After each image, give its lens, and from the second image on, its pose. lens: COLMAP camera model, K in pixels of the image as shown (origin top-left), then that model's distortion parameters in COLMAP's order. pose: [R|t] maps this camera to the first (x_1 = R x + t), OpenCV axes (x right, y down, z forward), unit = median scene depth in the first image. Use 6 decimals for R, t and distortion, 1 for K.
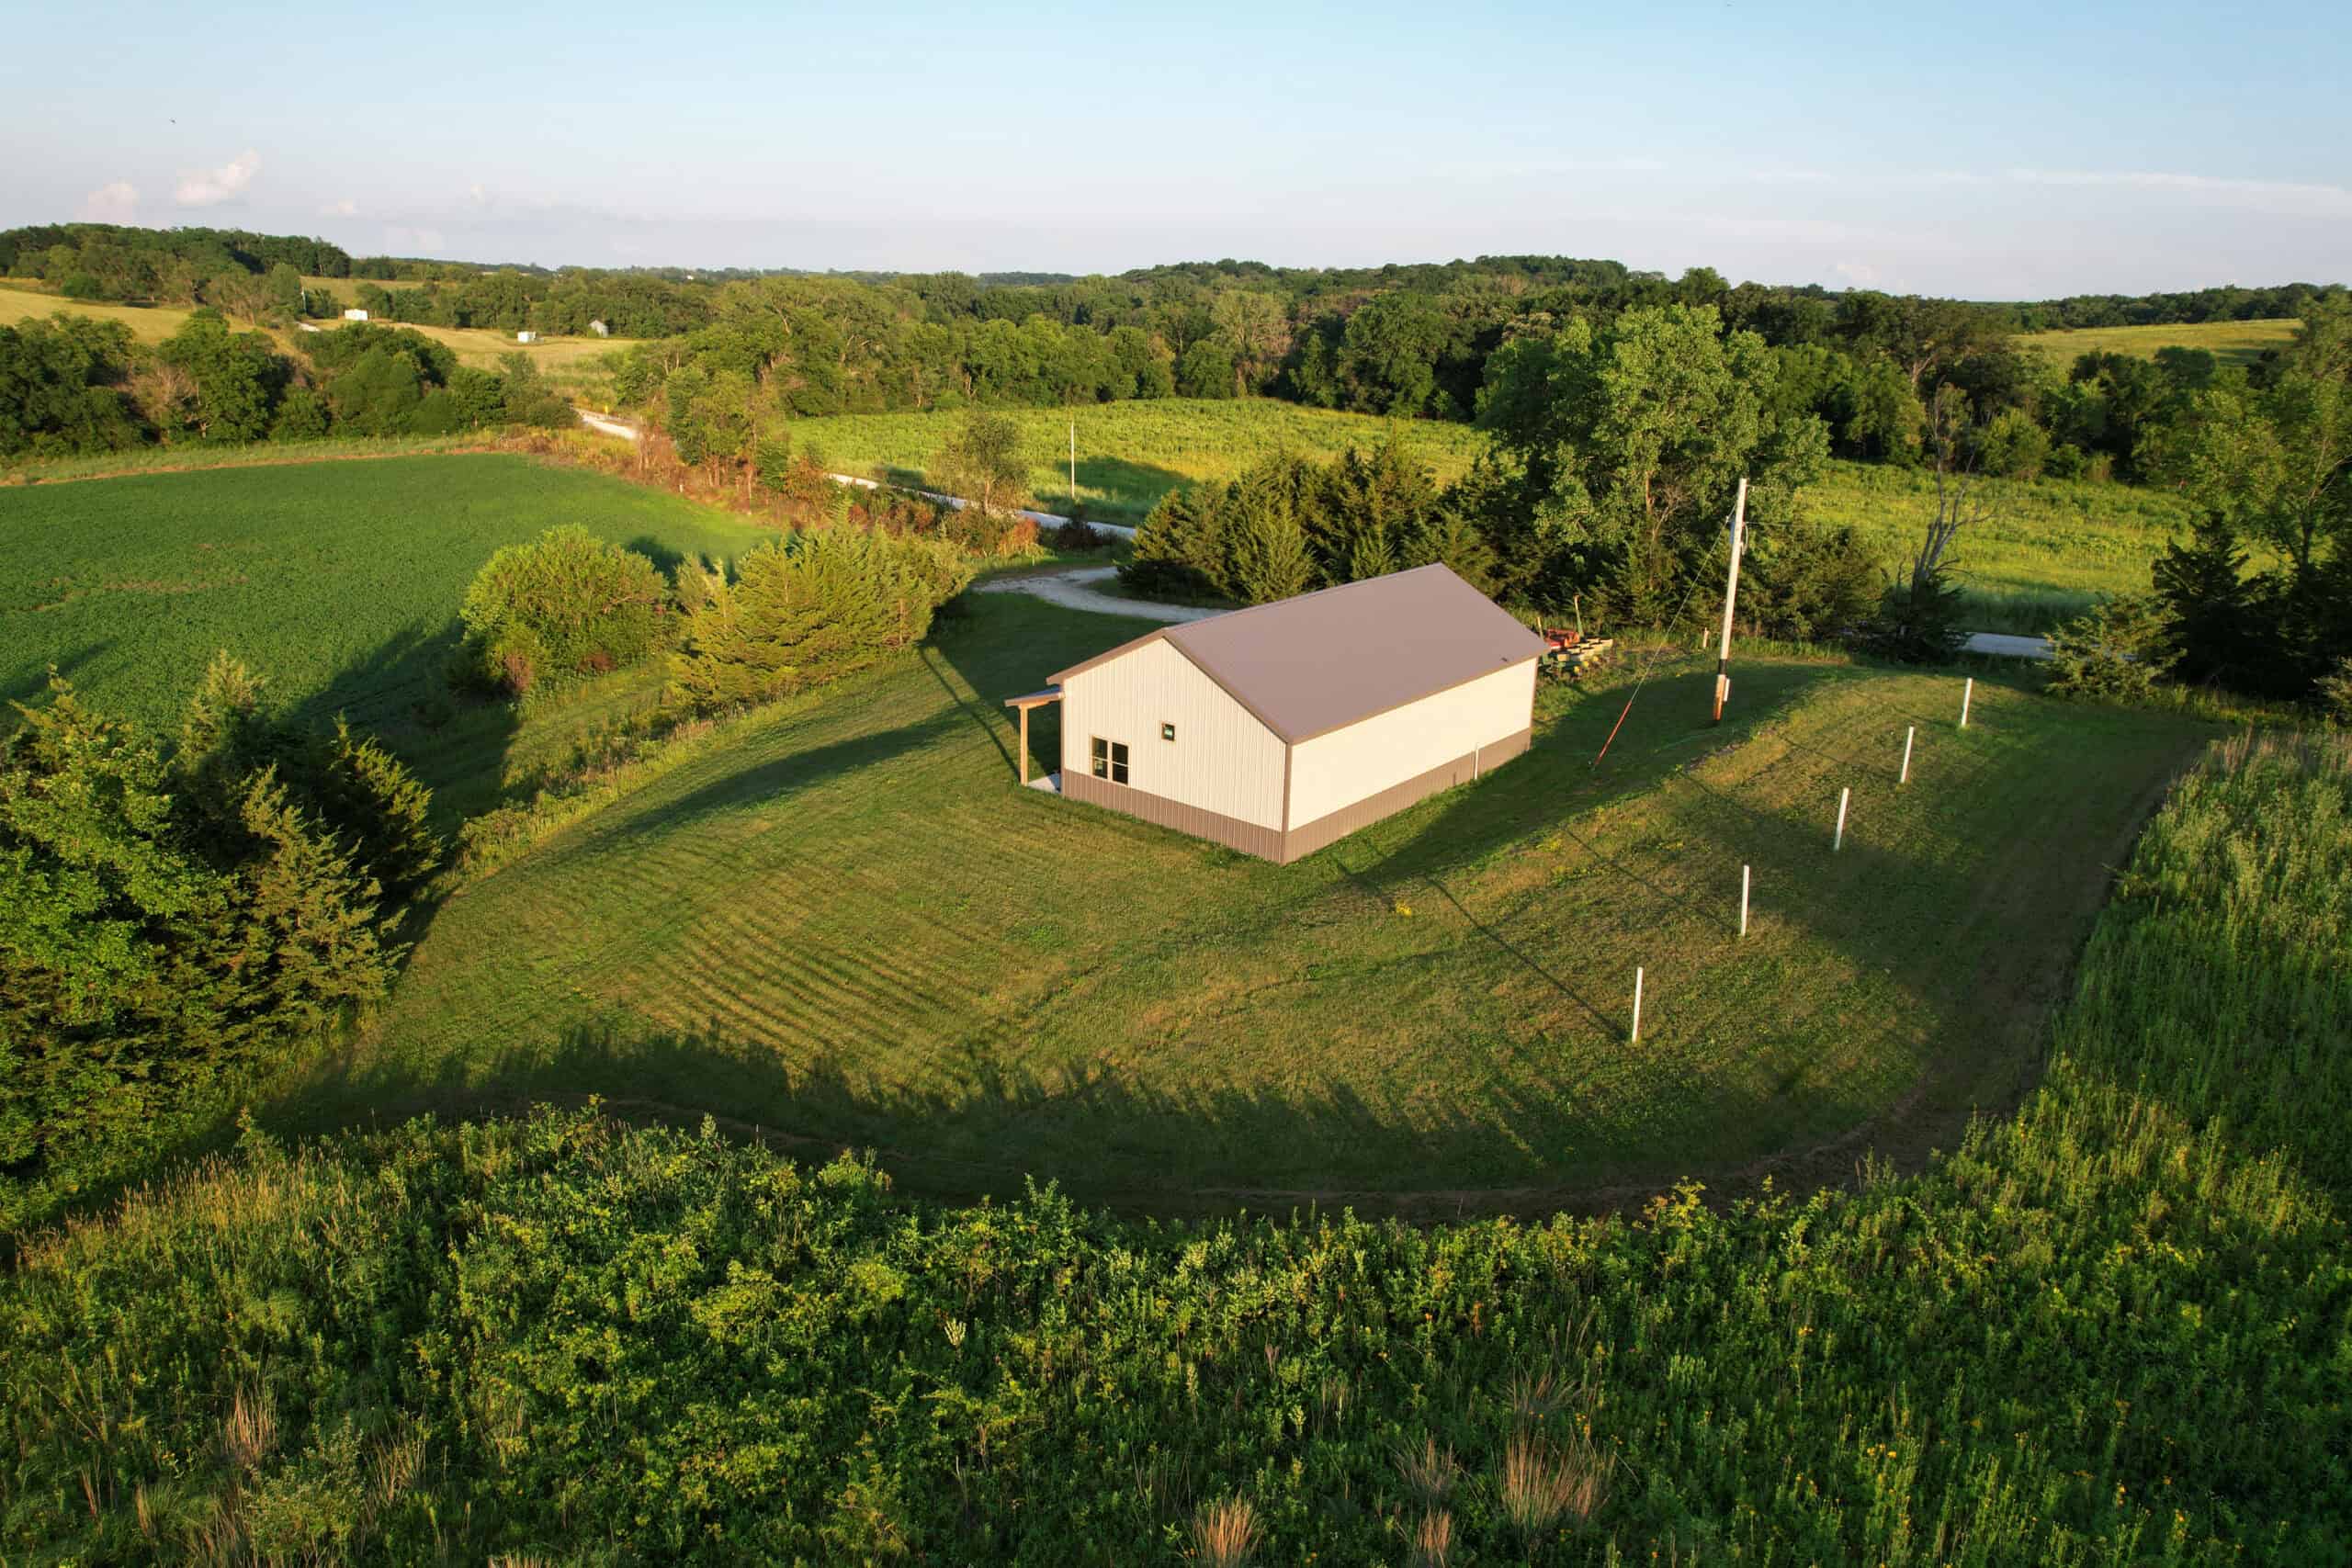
lens RADIAL K [[1506.7, 0, 1182.3], [0, 1506.7, 786.9], [0, 0, 1]] dist [-0.085337, 0.084044]
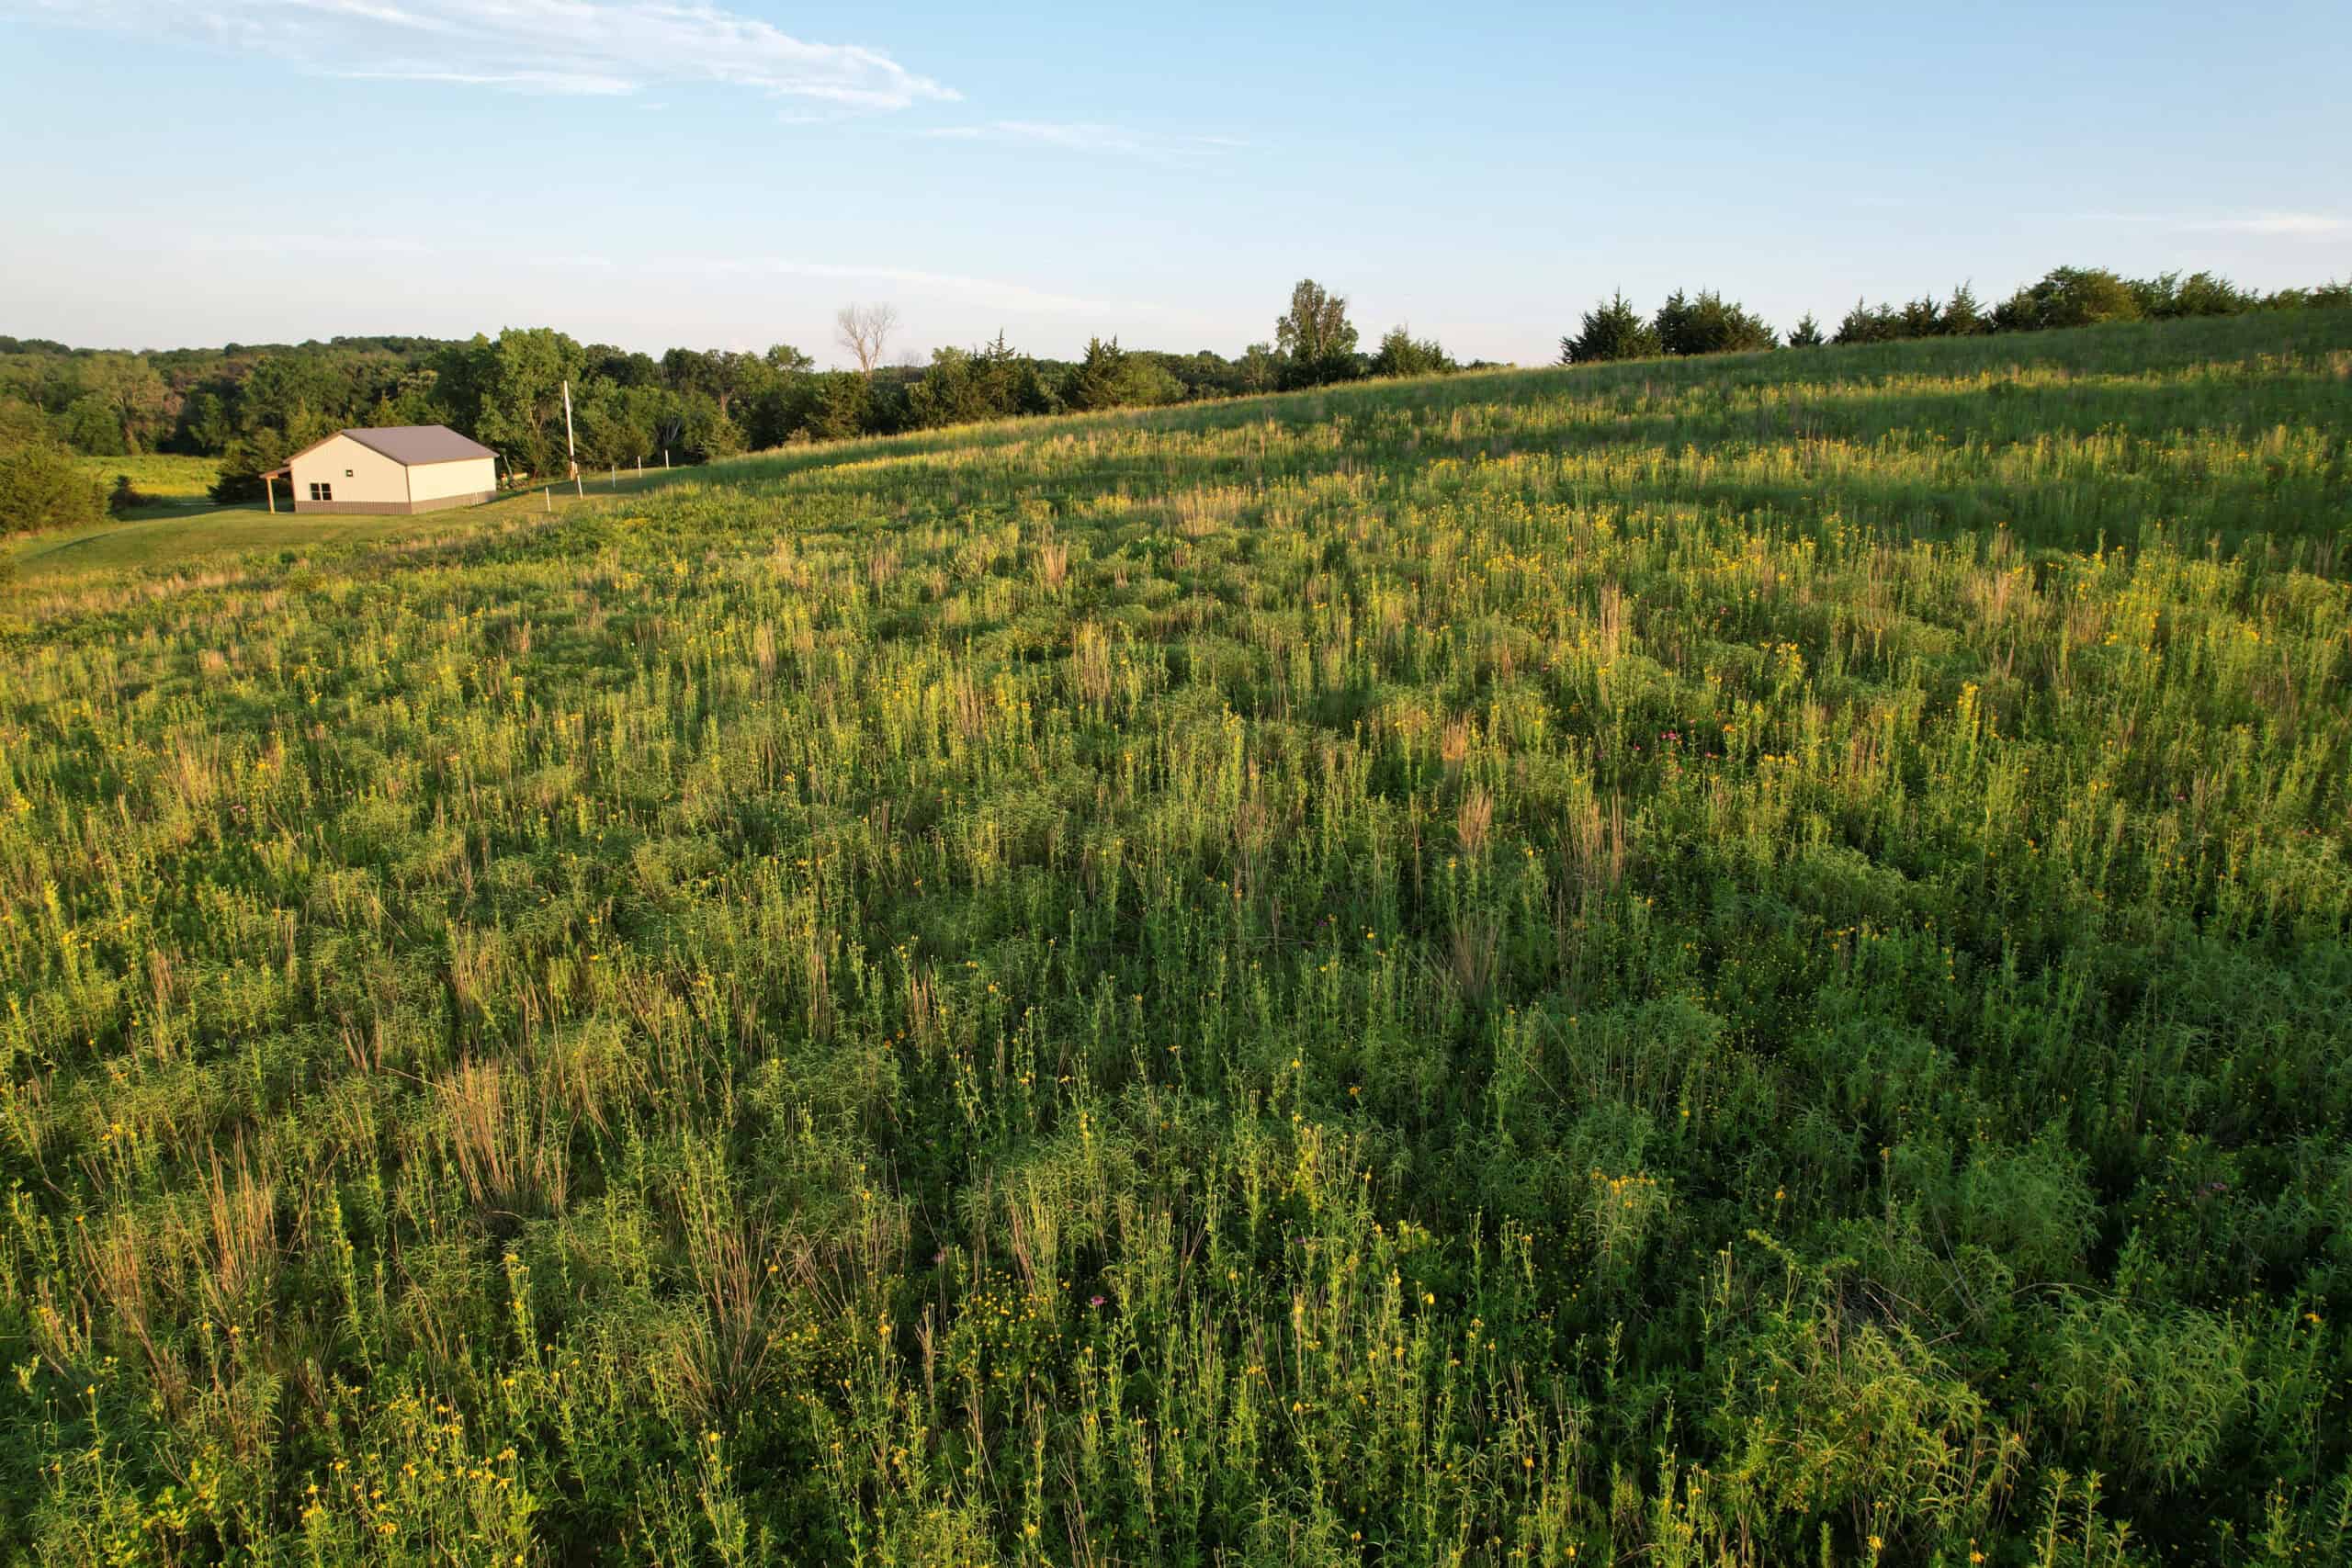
lens RADIAL K [[1506.7, 0, 1182.3], [0, 1506.7, 786.9], [0, 0, 1]] dist [-0.085337, 0.084044]
pose [[0.767216, -0.167257, 0.619196, -0.098619], [0.199855, 0.979678, 0.017000, 0.126378], [-0.609456, 0.110707, 0.785052, -0.307220]]
